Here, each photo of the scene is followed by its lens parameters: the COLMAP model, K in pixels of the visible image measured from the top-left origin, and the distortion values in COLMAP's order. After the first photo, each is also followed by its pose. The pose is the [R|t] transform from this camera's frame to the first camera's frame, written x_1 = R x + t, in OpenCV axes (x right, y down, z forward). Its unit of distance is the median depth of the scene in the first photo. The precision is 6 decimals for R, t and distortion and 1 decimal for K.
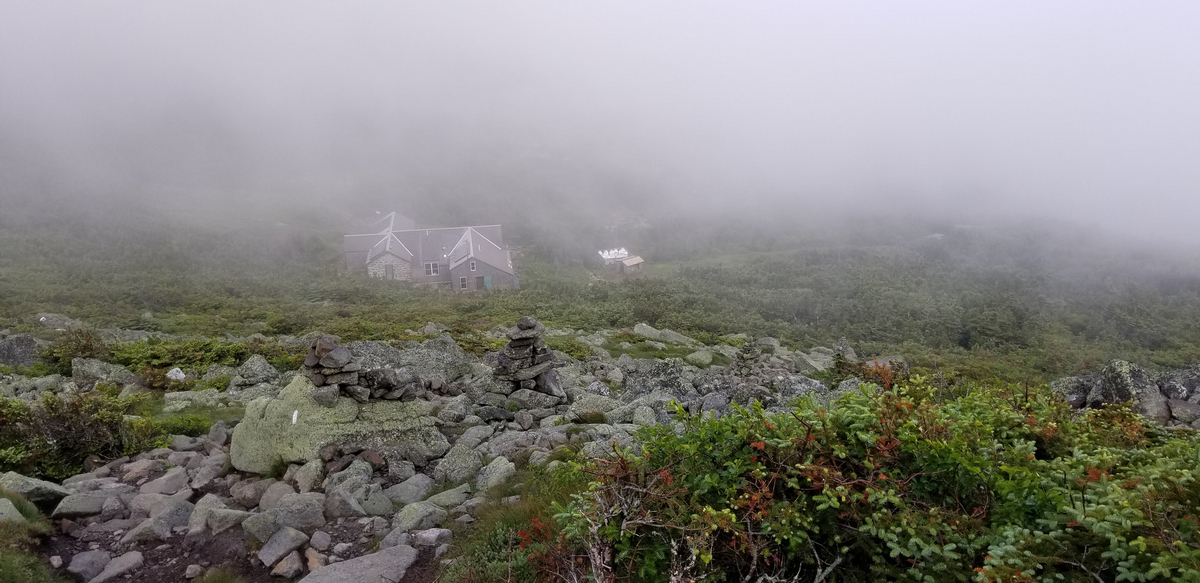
lens RADIAL K [[931.4, 0, 609.6], [0, 931.4, 290.0], [0, 0, 1]] dist [0.011107, -0.007784]
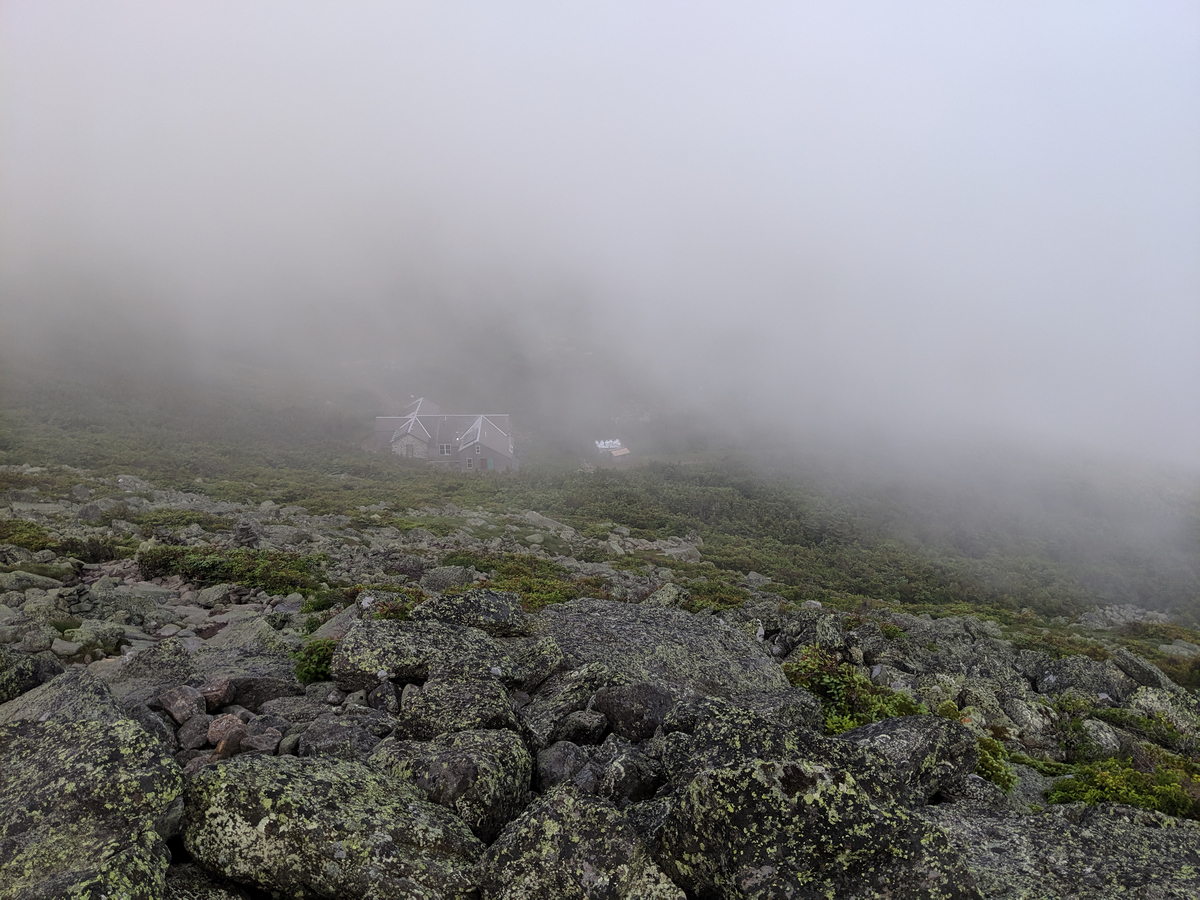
lens RADIAL K [[935.6, 0, 603.5], [0, 935.6, 452.5], [0, 0, 1]] dist [0.025871, -0.001652]
pose [[0.994245, 0.058157, -0.089974, 0.178397], [-0.059181, 0.998209, -0.008747, -0.031463], [0.089305, 0.014022, 0.995906, -0.256544]]
